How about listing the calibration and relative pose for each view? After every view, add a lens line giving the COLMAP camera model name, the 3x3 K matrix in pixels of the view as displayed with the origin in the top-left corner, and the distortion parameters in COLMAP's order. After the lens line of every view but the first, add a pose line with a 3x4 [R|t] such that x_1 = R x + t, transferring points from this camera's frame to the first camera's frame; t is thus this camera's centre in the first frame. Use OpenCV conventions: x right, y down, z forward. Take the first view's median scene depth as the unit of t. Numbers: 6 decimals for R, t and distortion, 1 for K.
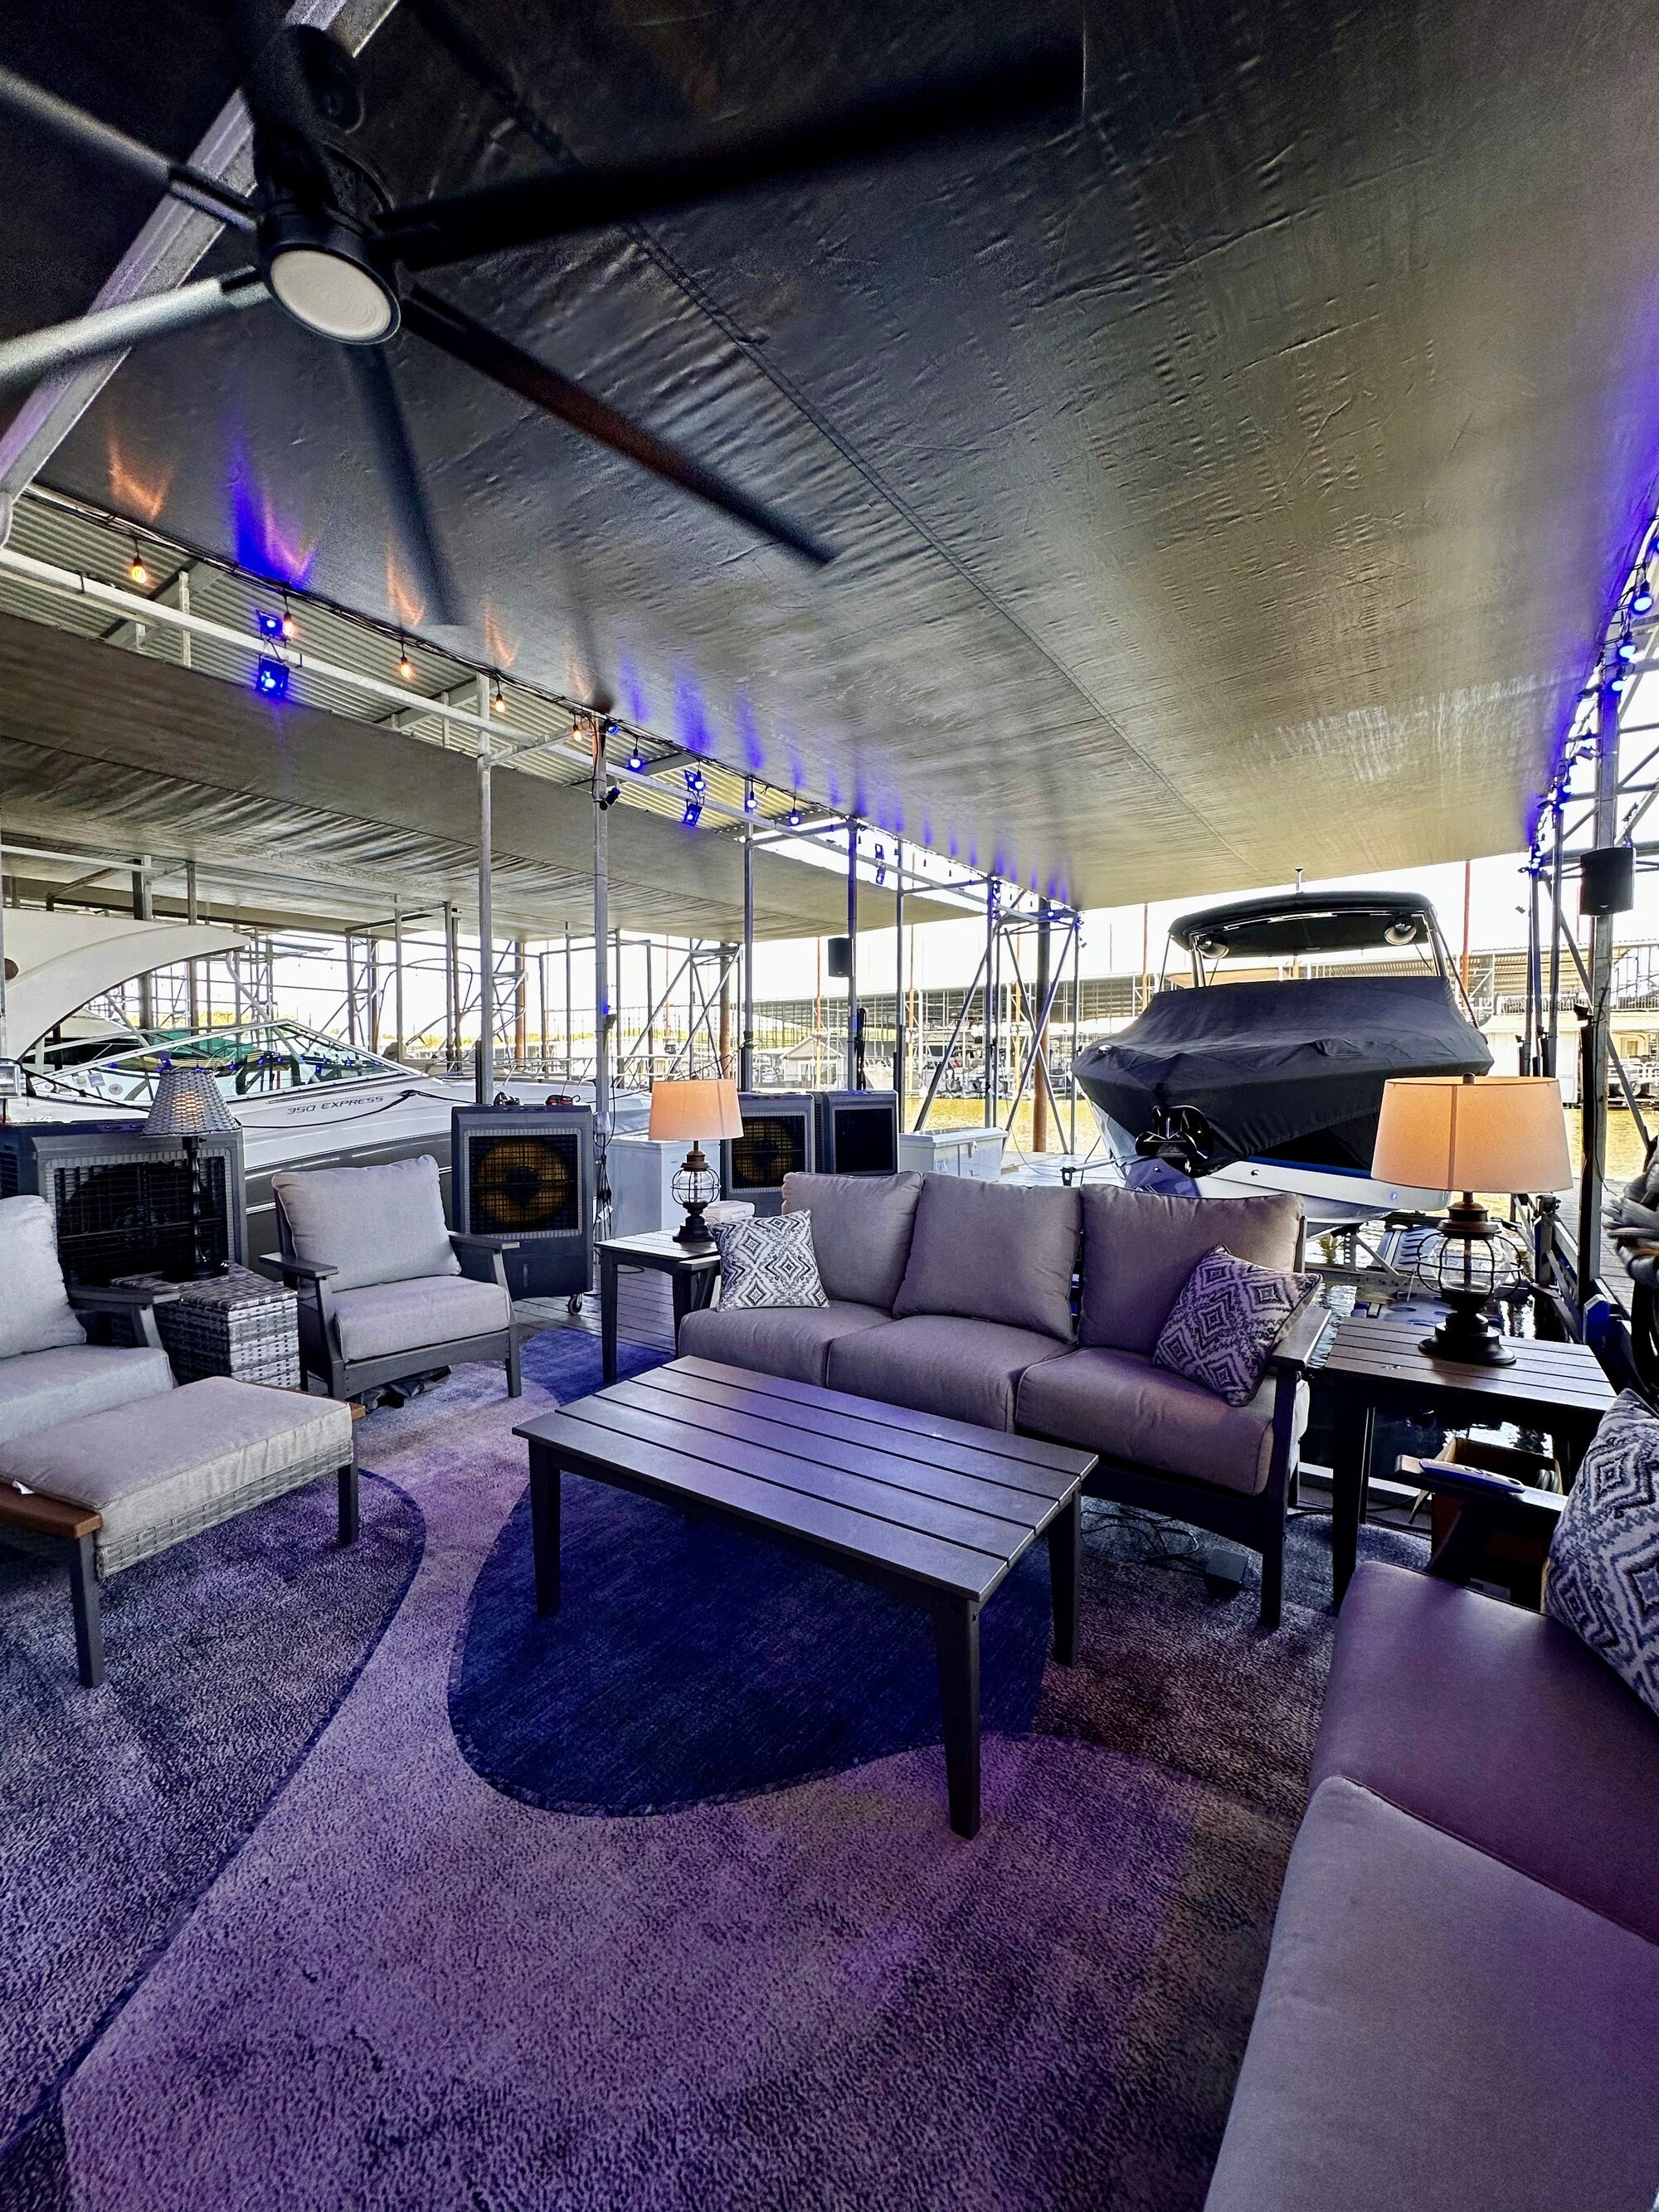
lens RADIAL K [[891.7, 0, 839.0], [0, 891.7, 1108.1], [0, 0, 1]] dist [0.000591, 0.000023]
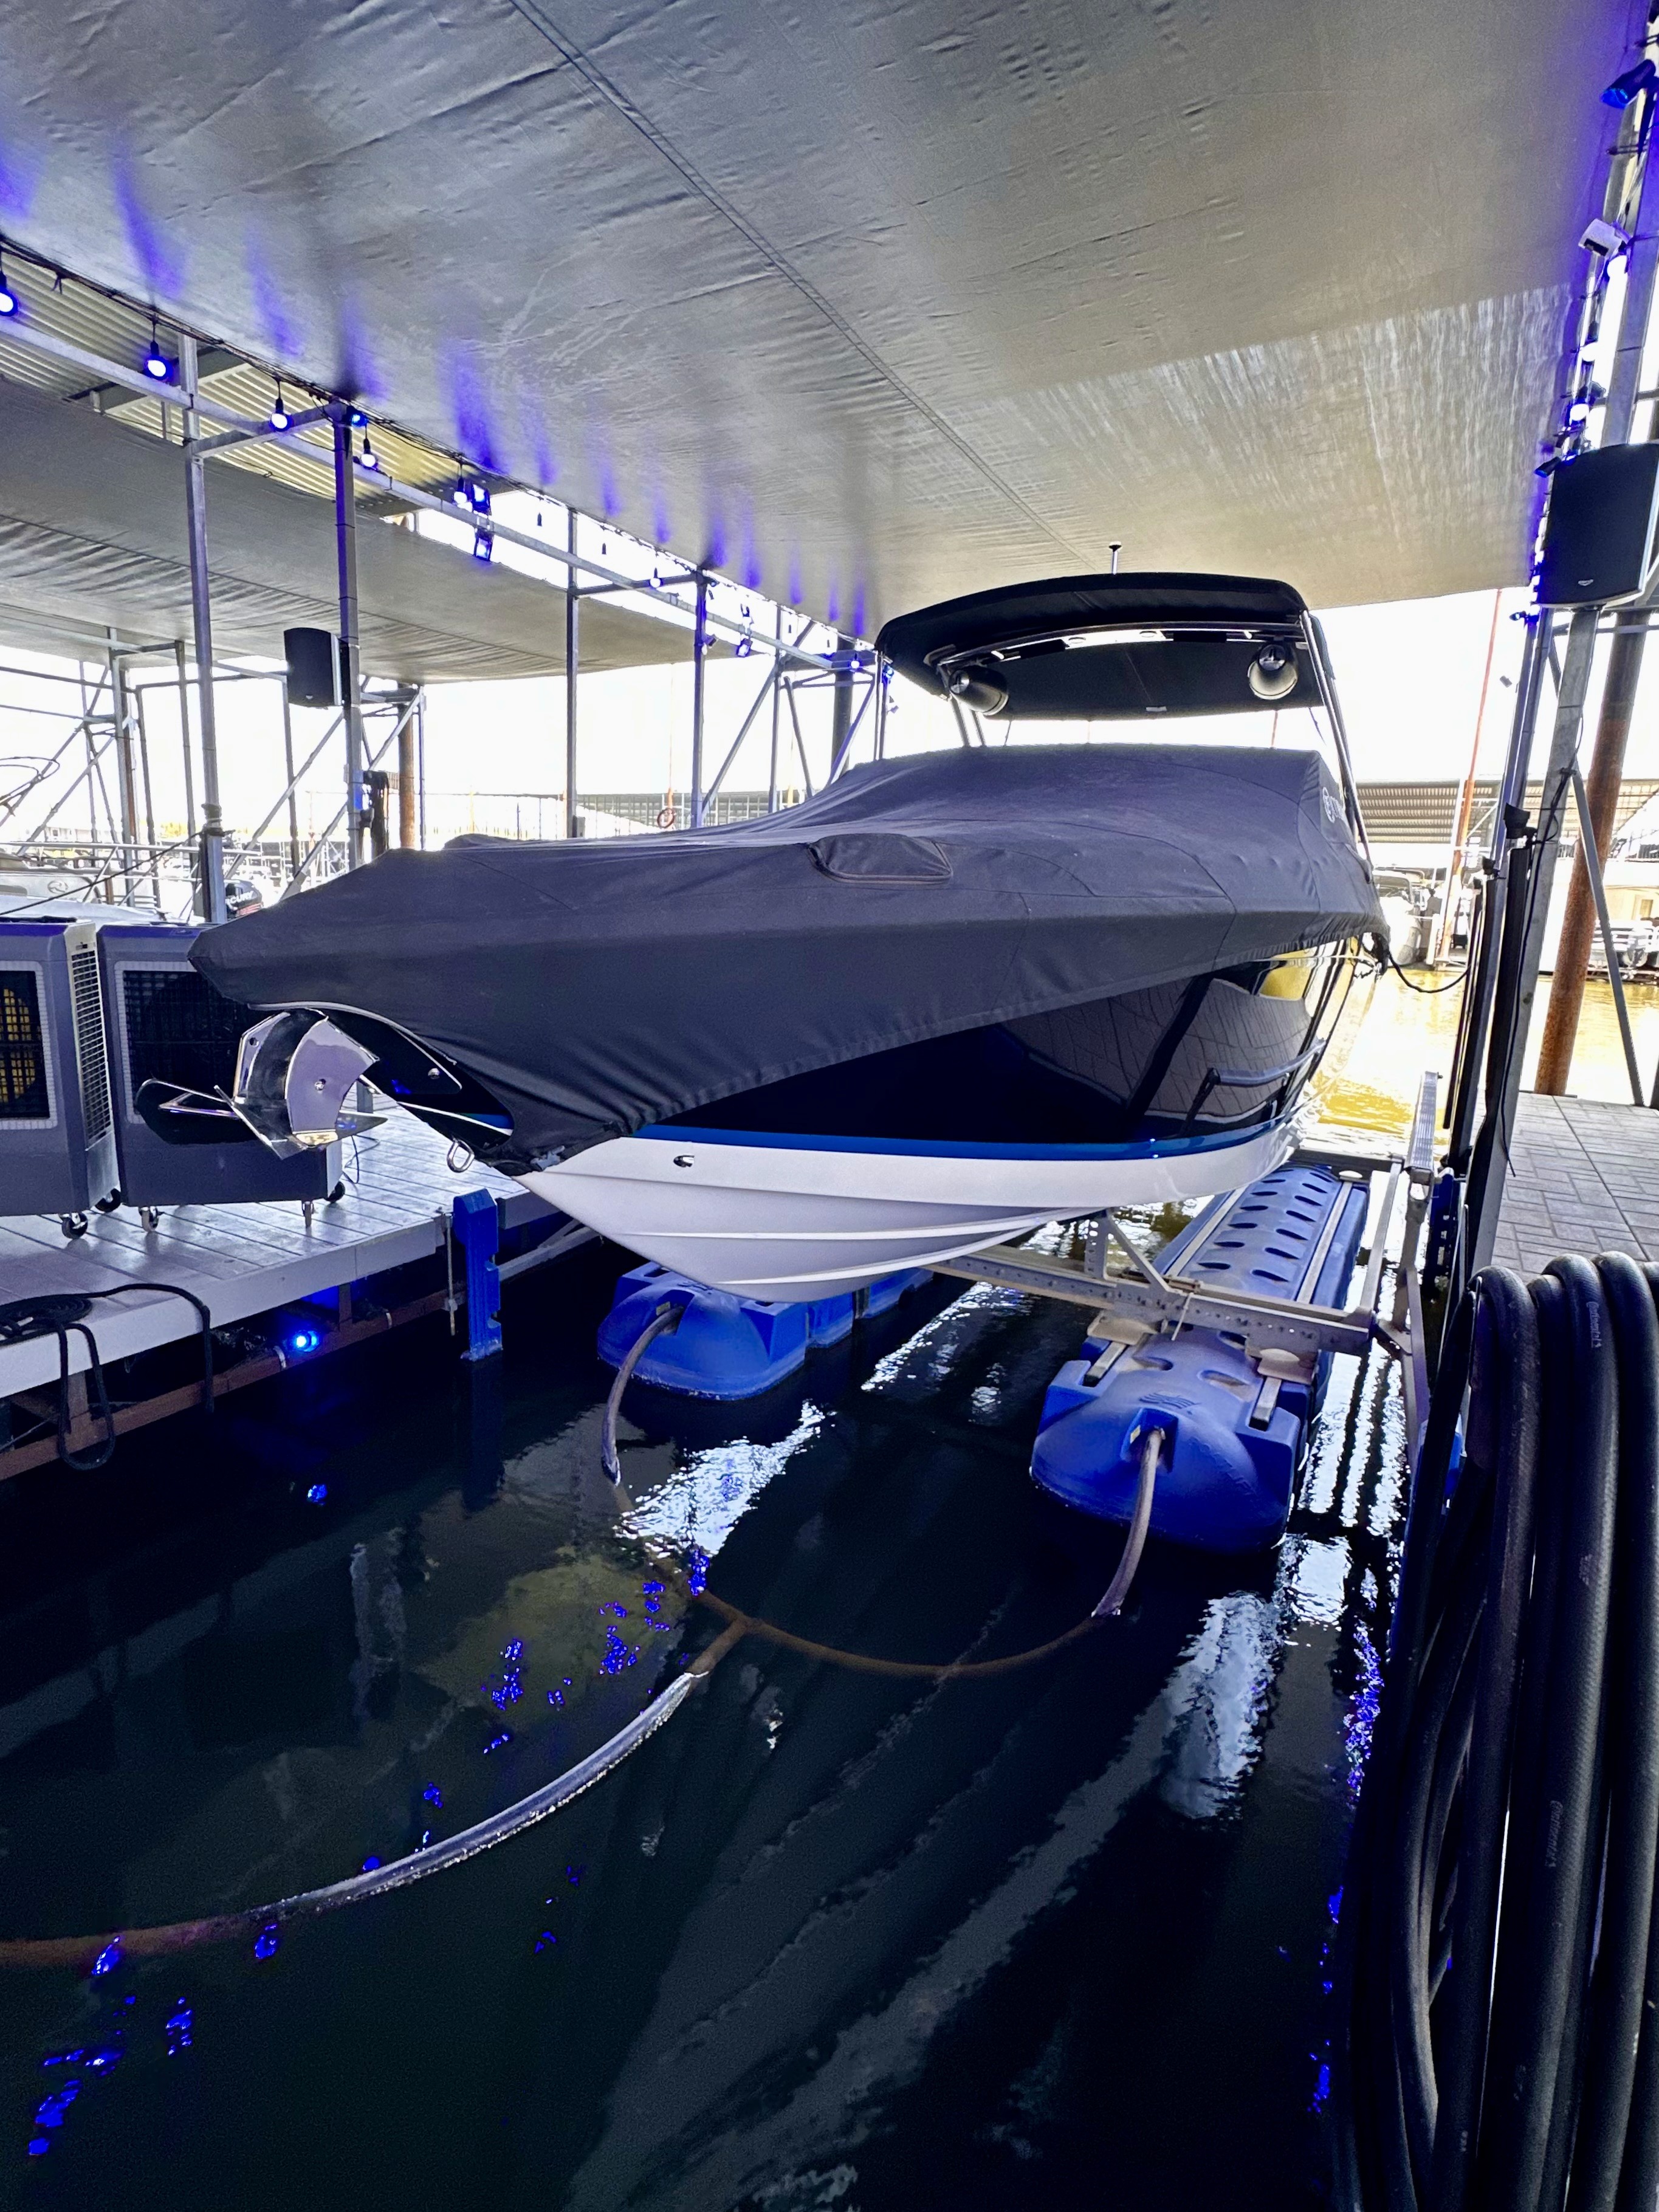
lens RADIAL K [[1098.1, 0, 822.1], [0, 1098.1, 1106.2], [0, 0, 1]] dist [-0.004076, 0.001122]
pose [[0.995143, 0.028410, 0.094256, 0.178969], [-0.042100, 0.988299, 0.146606, -0.010665], [-0.088988, -0.149862, 0.984694, 0.186586]]
